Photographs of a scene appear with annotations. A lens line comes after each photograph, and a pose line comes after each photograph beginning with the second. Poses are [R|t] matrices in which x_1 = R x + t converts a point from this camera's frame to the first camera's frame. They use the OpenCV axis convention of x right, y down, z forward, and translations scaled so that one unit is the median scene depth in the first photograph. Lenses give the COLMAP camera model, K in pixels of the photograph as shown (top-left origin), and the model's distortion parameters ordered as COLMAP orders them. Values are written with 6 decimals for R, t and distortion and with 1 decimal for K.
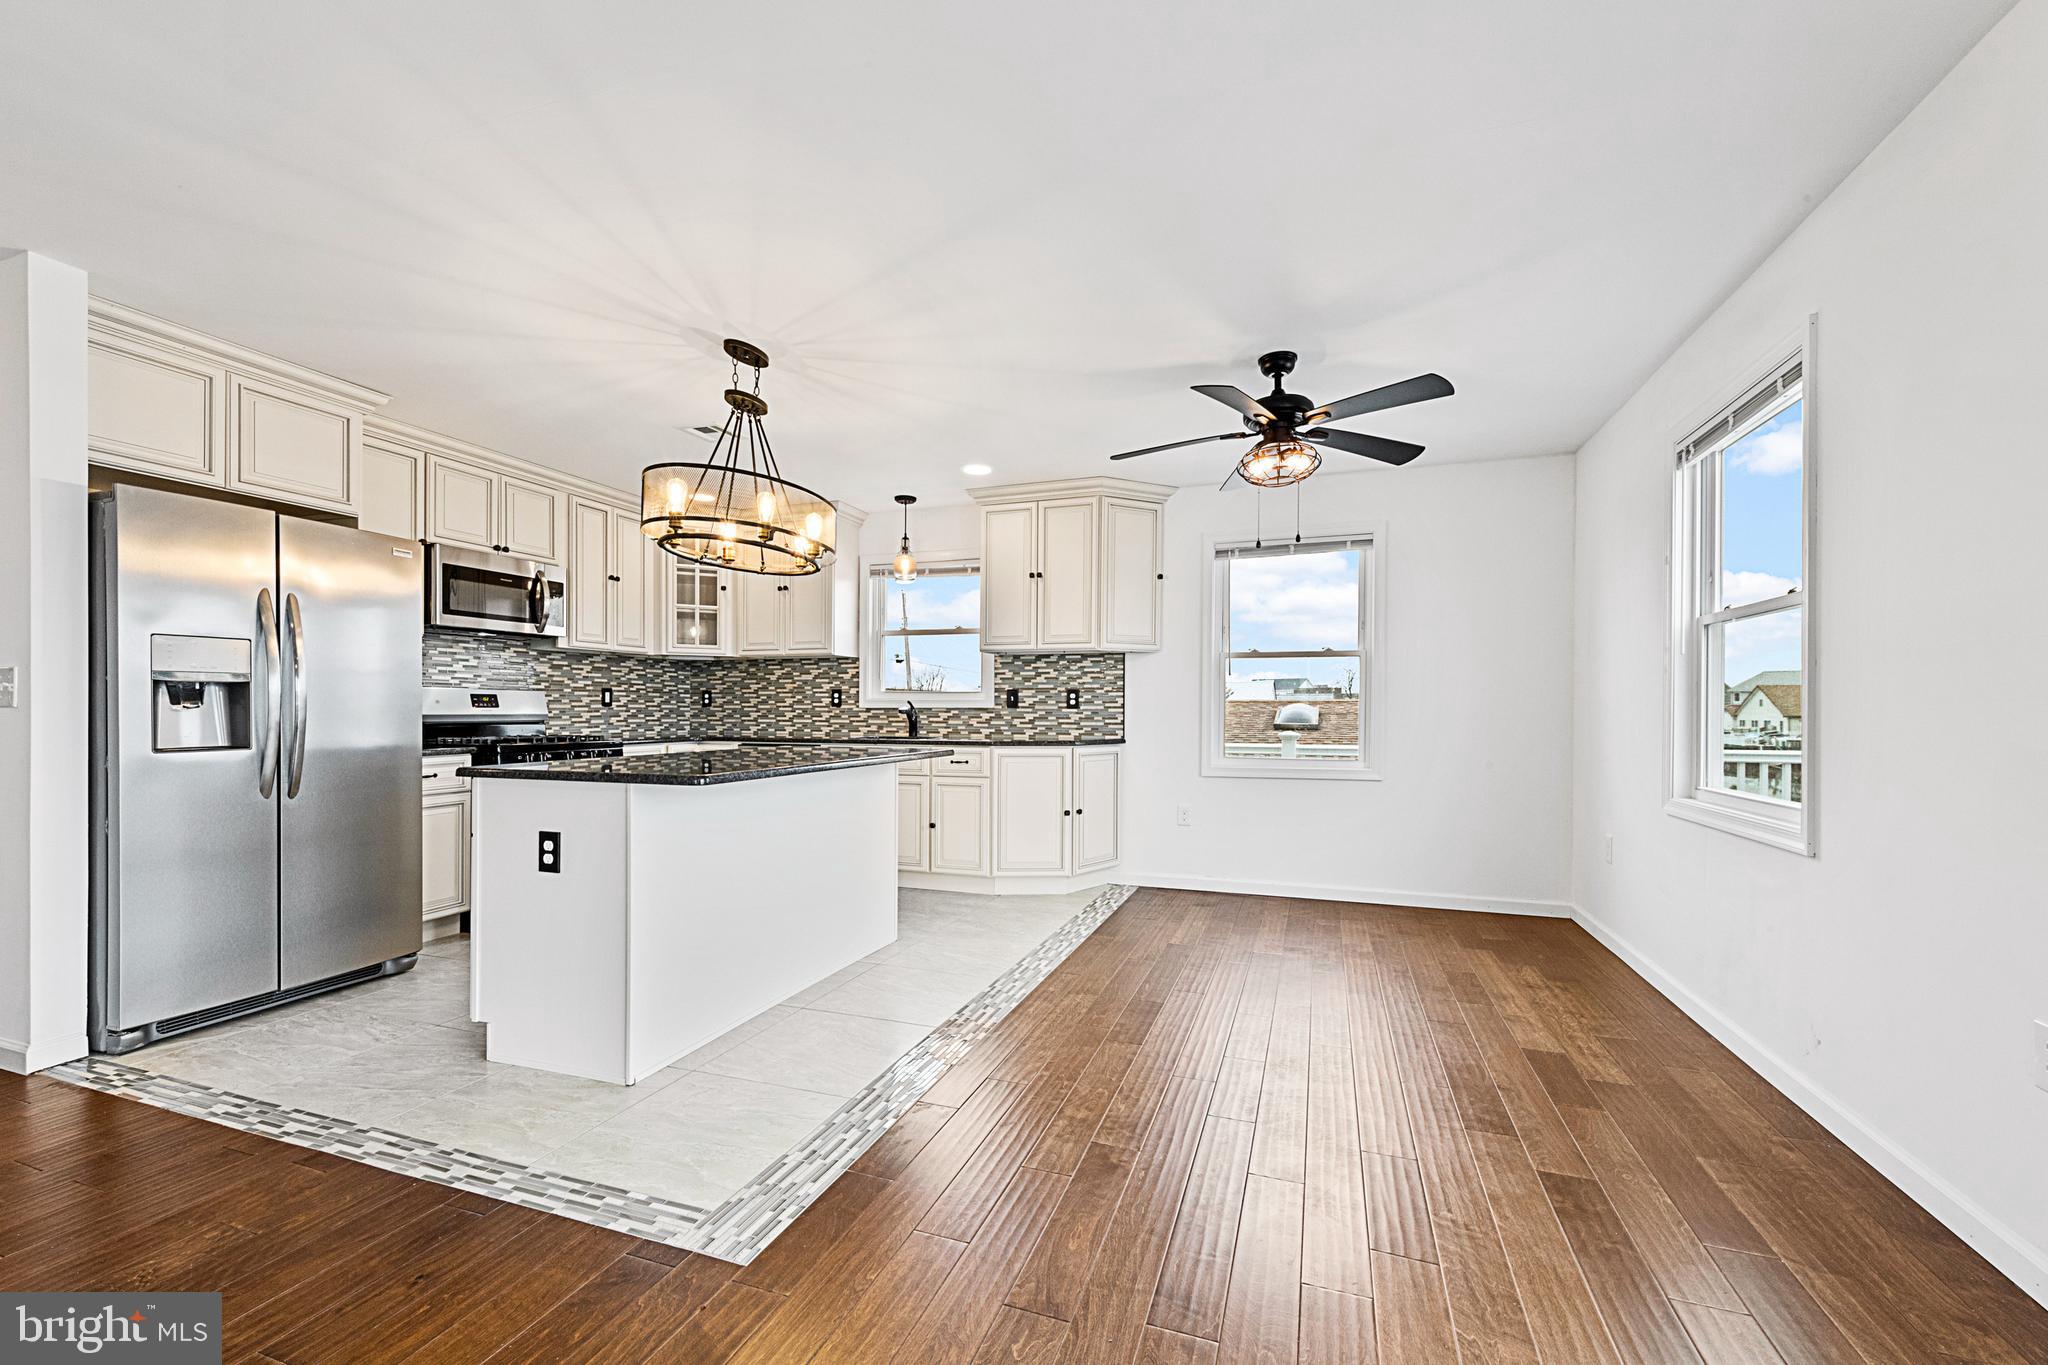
lens RADIAL K [[824.7, 0, 1030.3], [0, 824.7, 708.2], [0, 0, 1]] dist [0.006238, -0.000083]
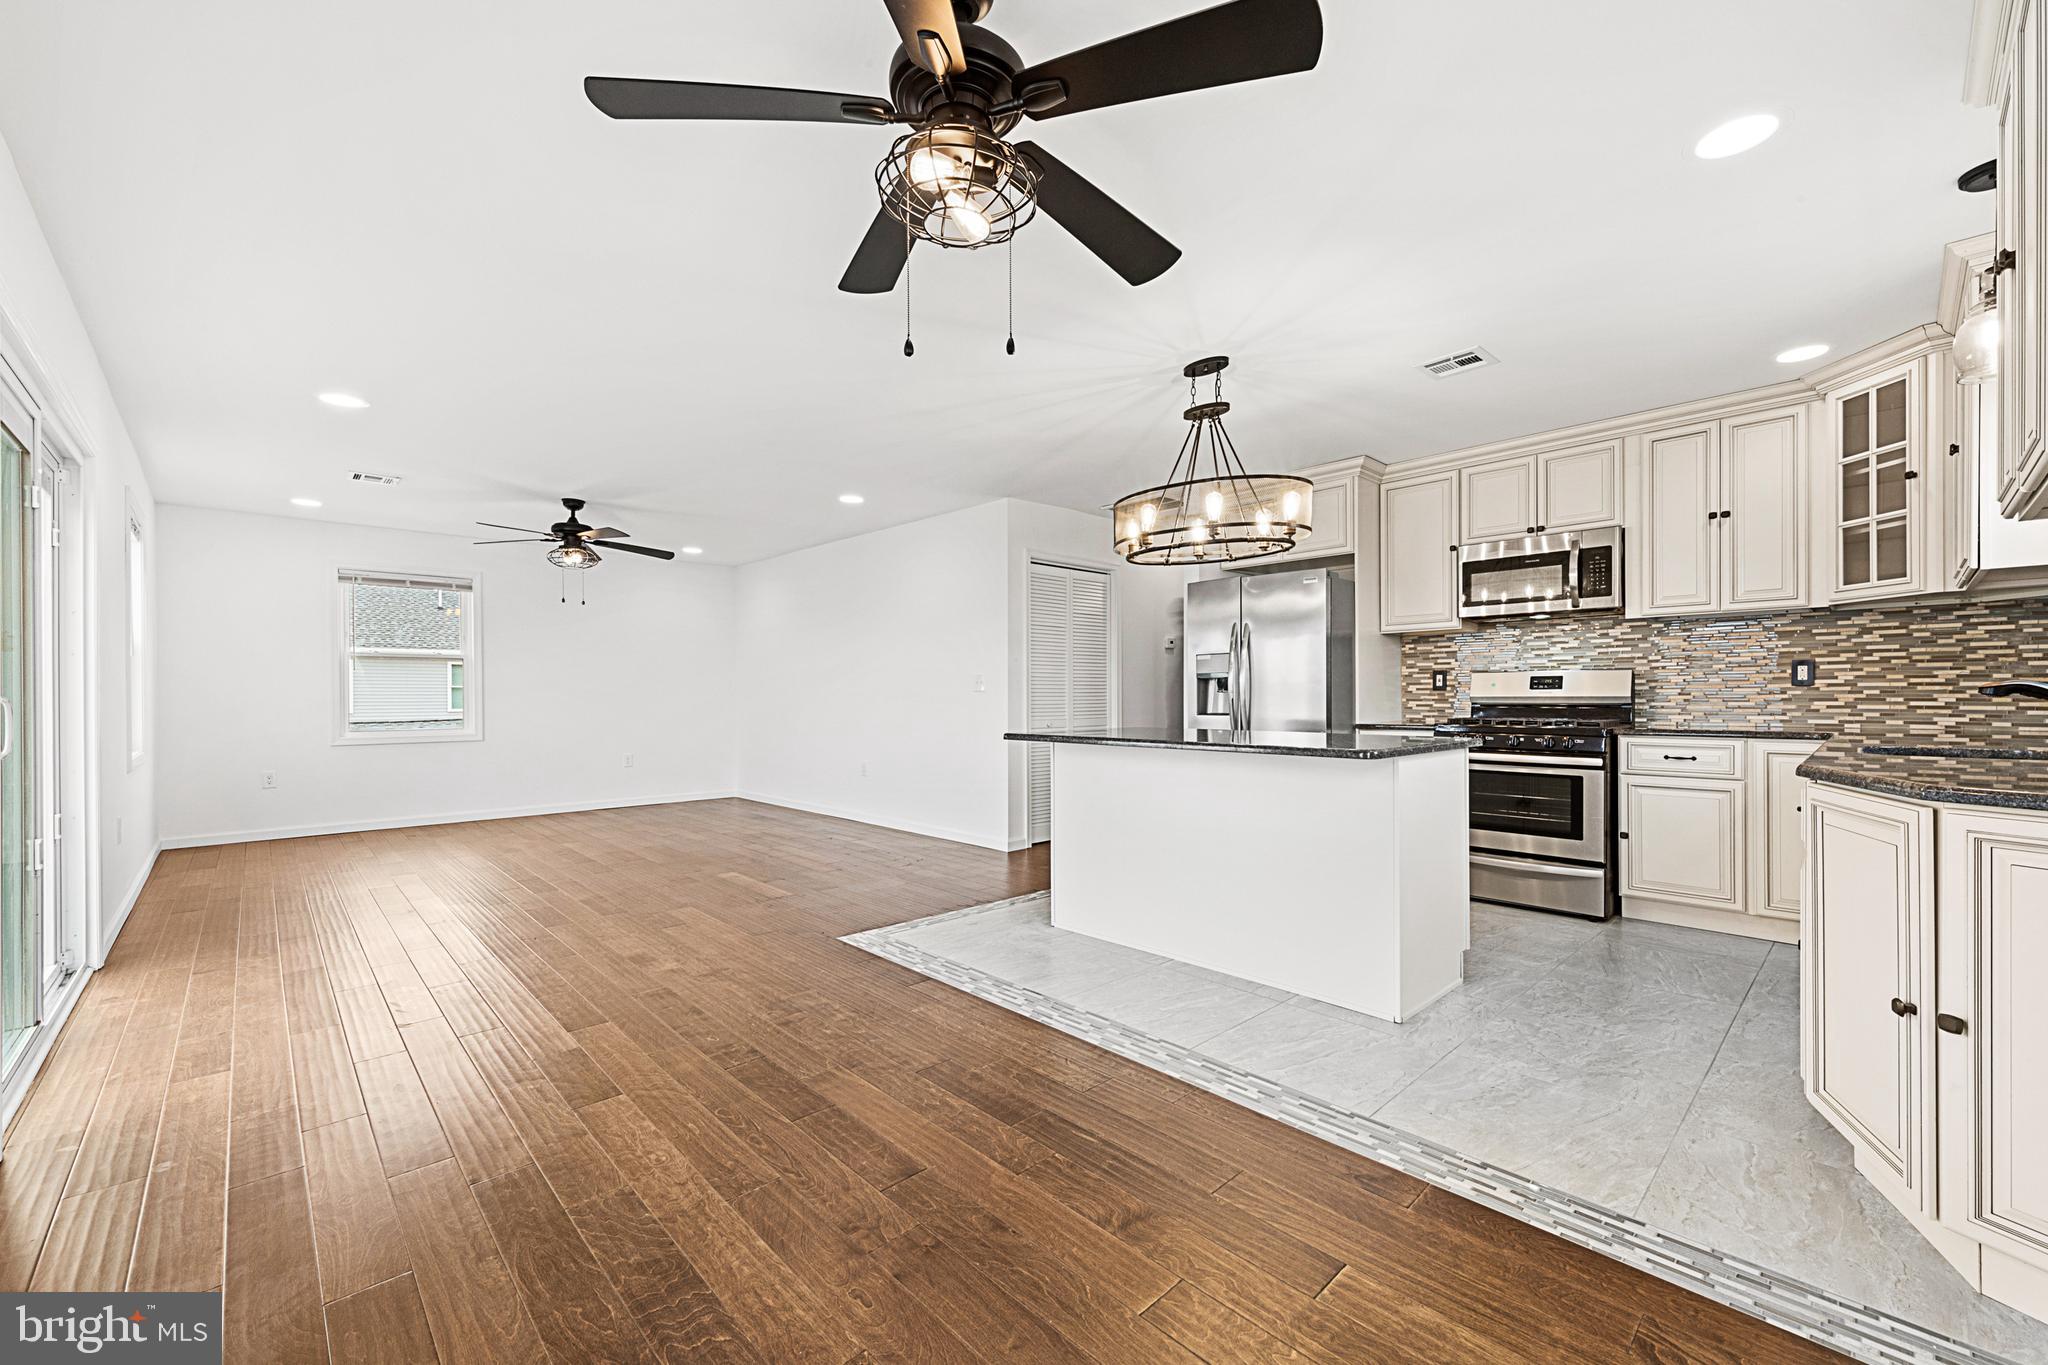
lens RADIAL K [[819.4, 0, 1027.7], [0, 819.4, 694.4], [0, 0, 1]] dist [0.008909, -0.000280]
pose [[-0.453447, -0.001758, -0.891281, 0.437427], [0.004534, 0.999981, -0.004279, 0.005478], [0.891272, -0.005981, -0.453431, 0.765301]]
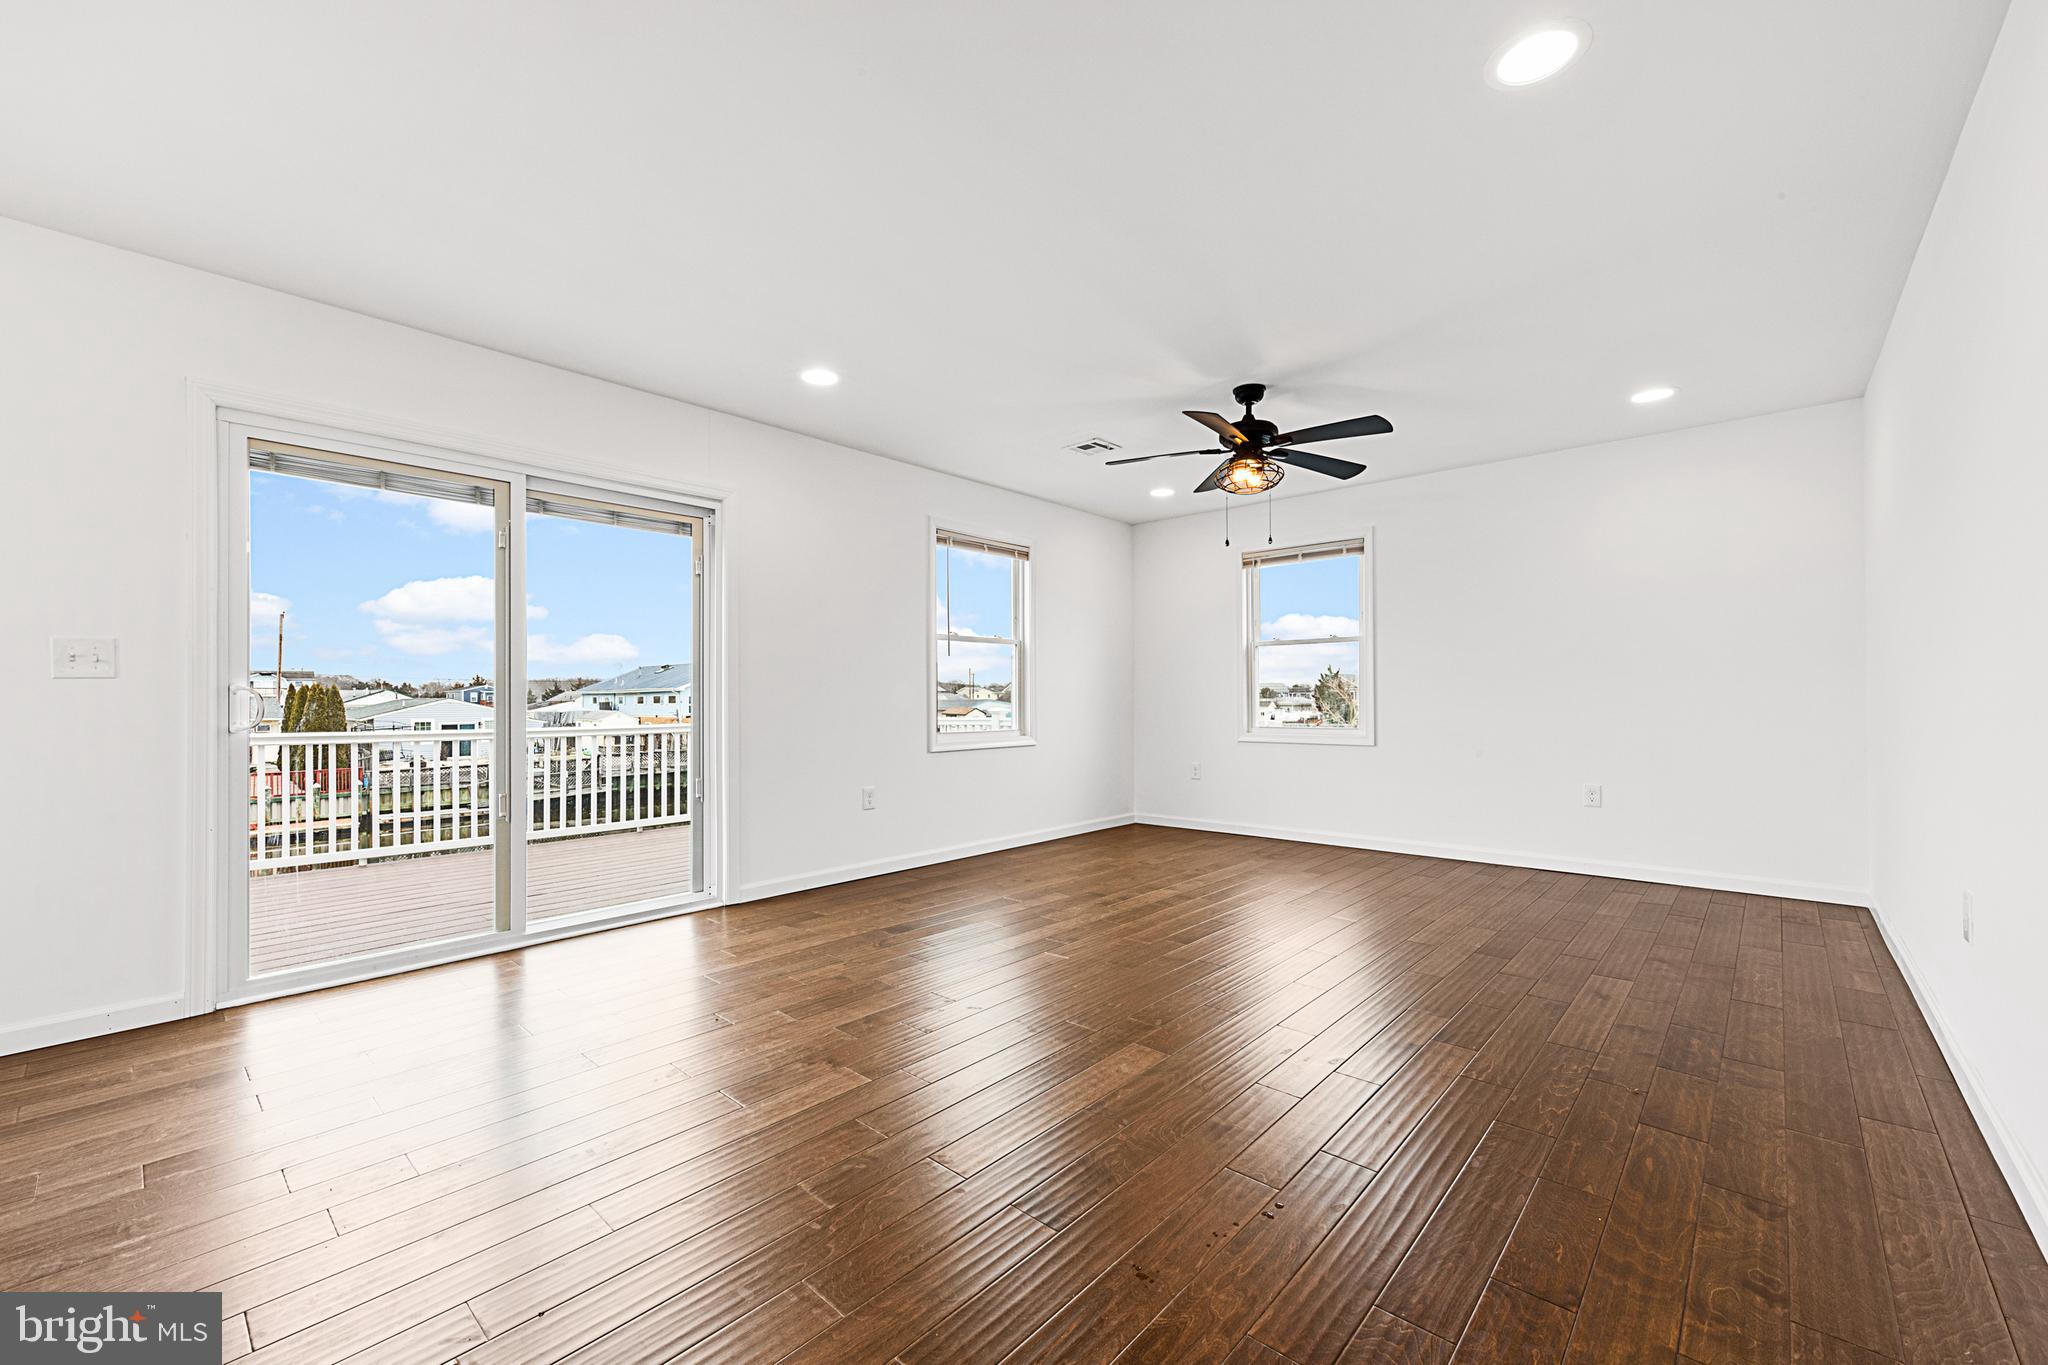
lens RADIAL K [[819.4, 0, 1027.7], [0, 819.4, 694.4], [0, 0, 1]] dist [0.008909, -0.000280]
pose [[-0.925463, 0.003983, 0.378817, -0.355742], [0.001839, 0.999980, -0.006022, 0.012321], [-0.378834, -0.004877, -0.925452, 0.471409]]
